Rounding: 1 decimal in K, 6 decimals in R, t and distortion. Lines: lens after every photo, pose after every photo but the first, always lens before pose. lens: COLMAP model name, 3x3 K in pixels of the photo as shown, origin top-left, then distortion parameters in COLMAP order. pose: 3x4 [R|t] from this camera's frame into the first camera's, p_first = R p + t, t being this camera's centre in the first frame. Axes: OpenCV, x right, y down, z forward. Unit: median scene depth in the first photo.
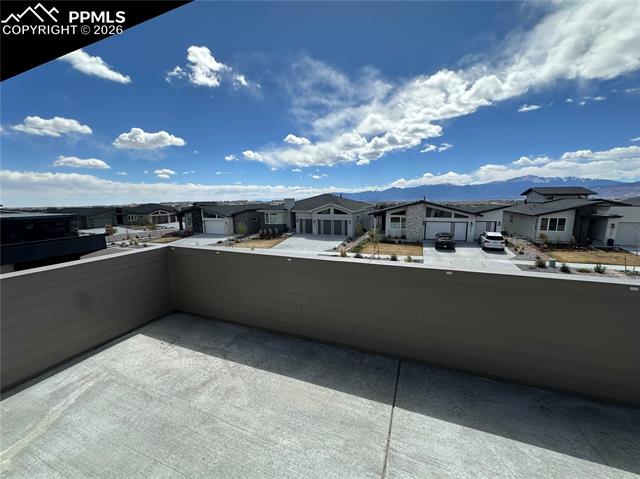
lens RADIAL K [[253.3, 0, 320.0], [0, 253.3, 239.5], [0, 0, 1]] dist [-0.005782, 0.000187]
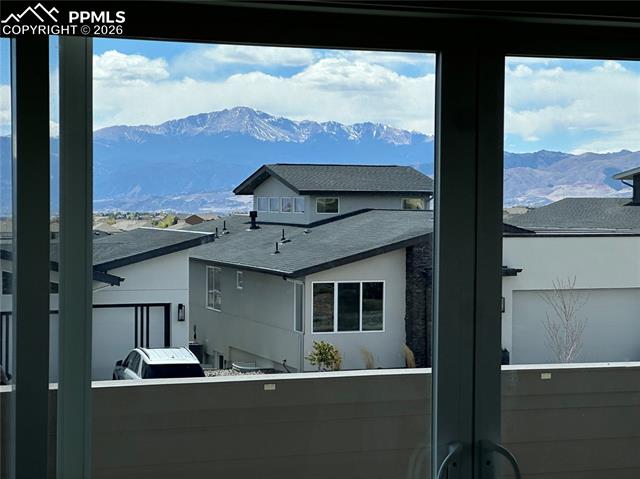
lens RADIAL K [[1422.2, 0, 320.0], [0, 1422.2, 239.5], [0, 0, 1]] dist [-0.012761, 0.458190]
pose [[0.740614, -0.004035, 0.671919, -0.082786], [0.092737, 0.991026, -0.096267, 0.009667], [-0.665500, 0.133608, 0.734342, -0.068354]]
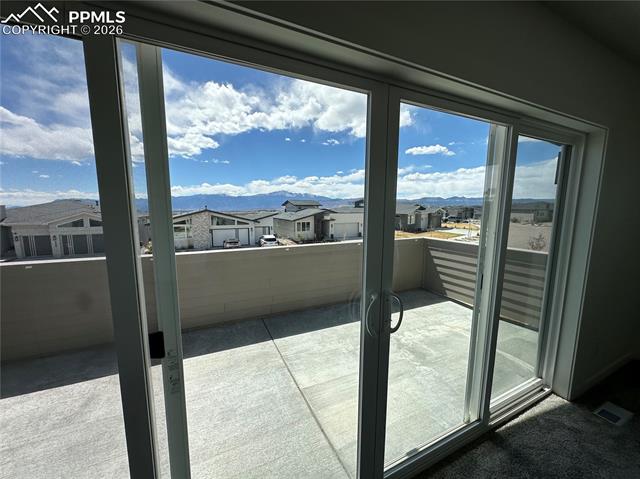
lens RADIAL K [[253.3, 0, 320.0], [0, 253.3, 239.5], [0, 0, 1]] dist [-0.005782, 0.000187]
pose [[0.679252, -0.080693, 0.729456, -0.038281], [0.107427, 0.994163, 0.009942, 0.006245], [-0.726000, 0.071610, 0.683956, -0.017583]]
